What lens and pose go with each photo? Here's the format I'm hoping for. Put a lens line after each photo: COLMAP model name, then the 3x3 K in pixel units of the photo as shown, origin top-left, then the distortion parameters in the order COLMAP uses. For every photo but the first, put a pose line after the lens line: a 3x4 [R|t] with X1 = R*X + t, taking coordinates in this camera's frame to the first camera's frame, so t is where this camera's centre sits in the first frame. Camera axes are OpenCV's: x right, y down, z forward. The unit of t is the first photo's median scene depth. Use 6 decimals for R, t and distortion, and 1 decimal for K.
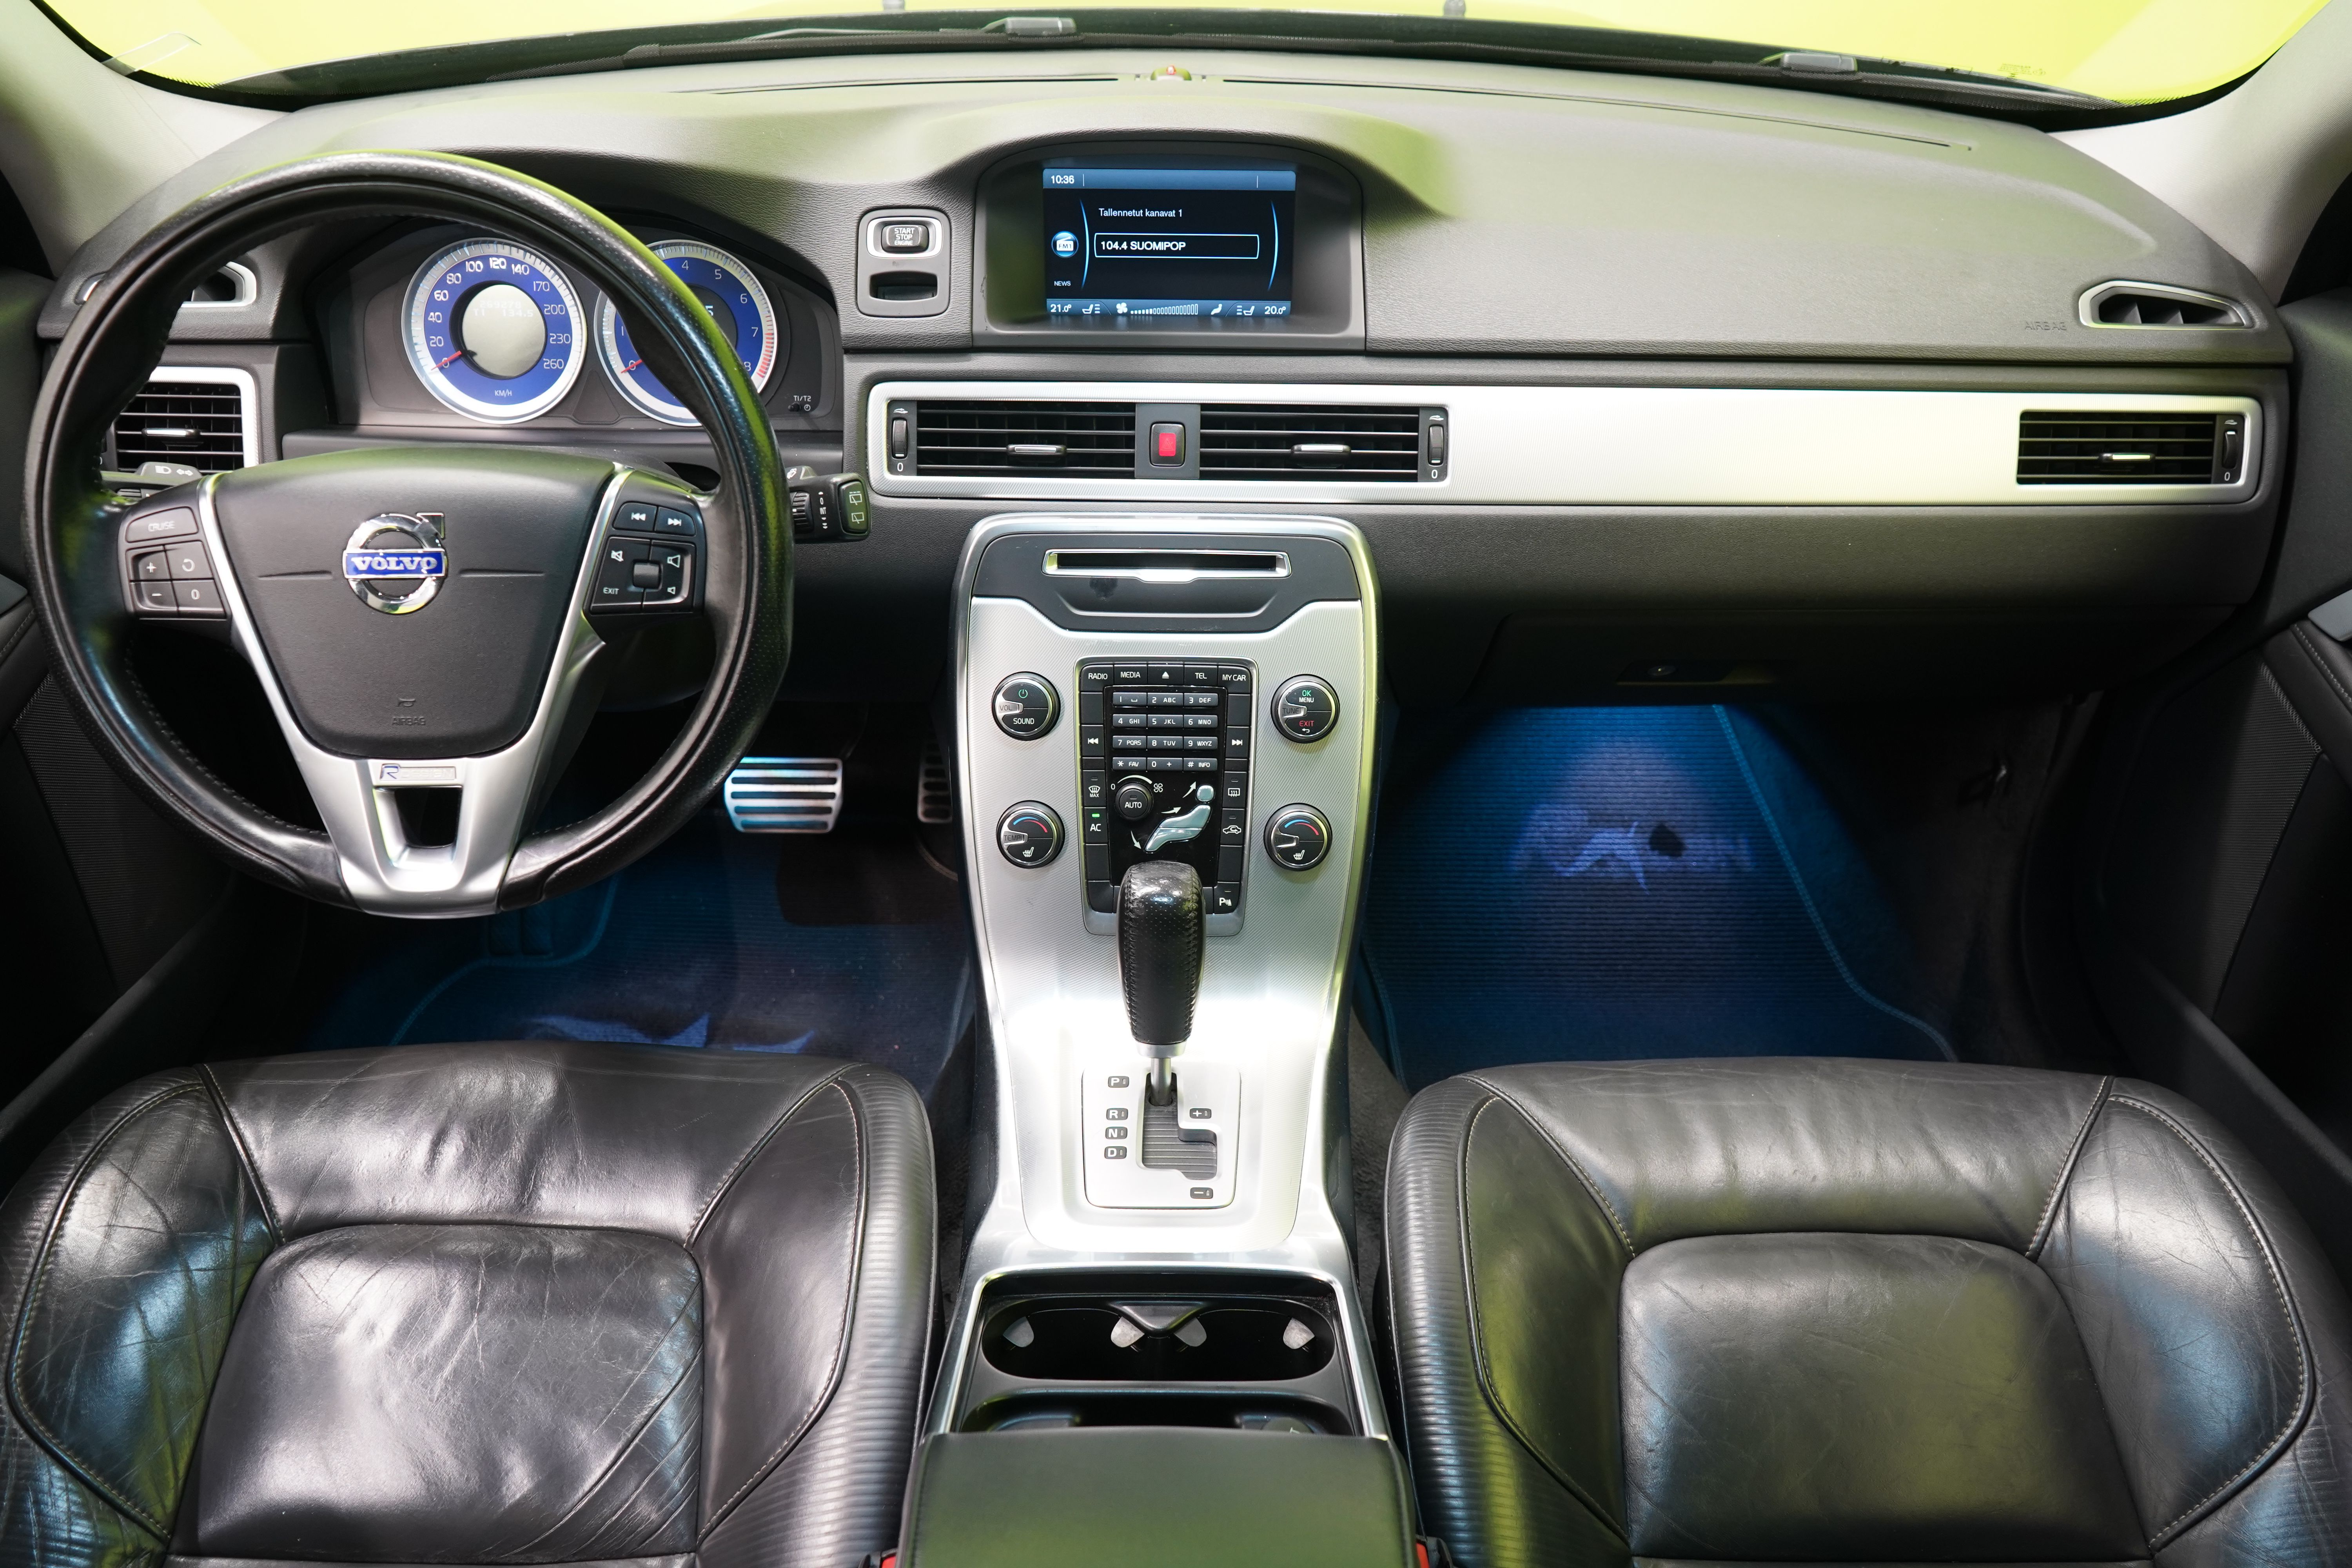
lens RADIAL K [[1850.0, 0, 1176.0], [0, 1850.0, 784.0], [0, 0, 1]] dist [-0.021805, -0.004757]
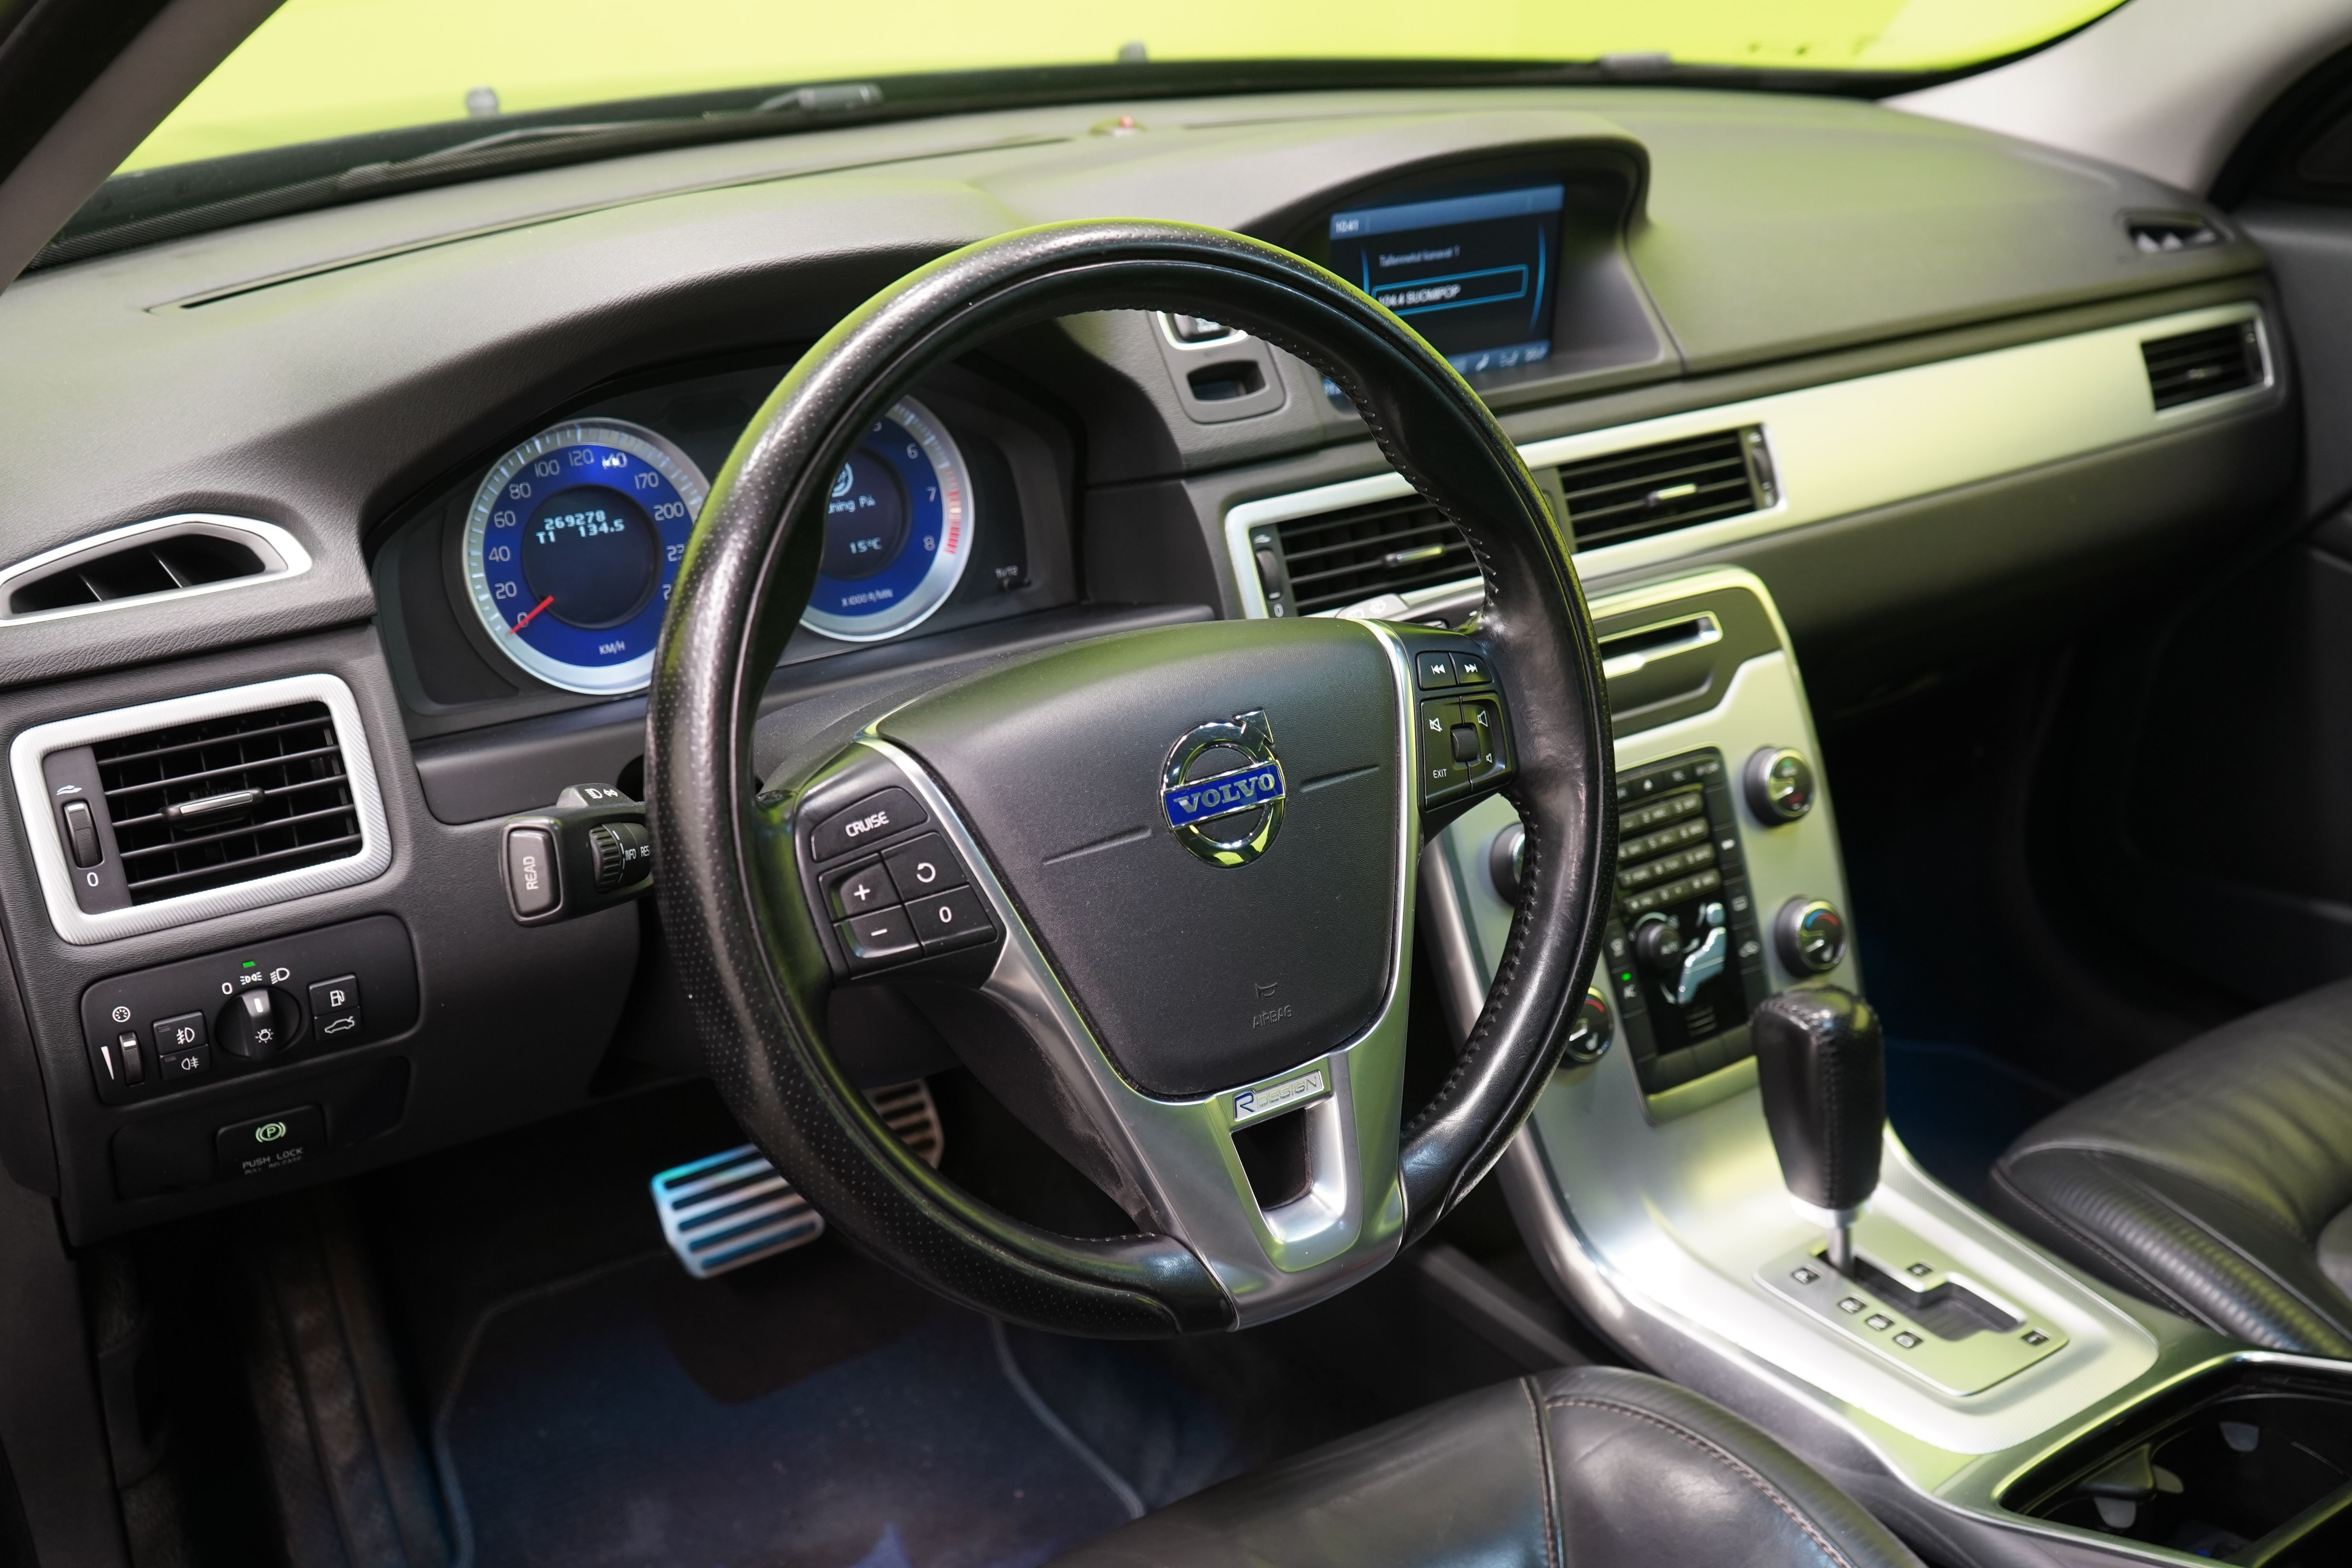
lens RADIAL K [[2420.6, 0, 1176.0], [0, 2420.6, 784.0], [0, 0, 1]] dist [-0.013362, 0.008030]
pose [[0.823655, -0.231370, 0.517746, -0.714557], [0.301869, 0.951767, -0.054903, -0.062618], [-0.480070, 0.201513, 0.853771, 0.189979]]
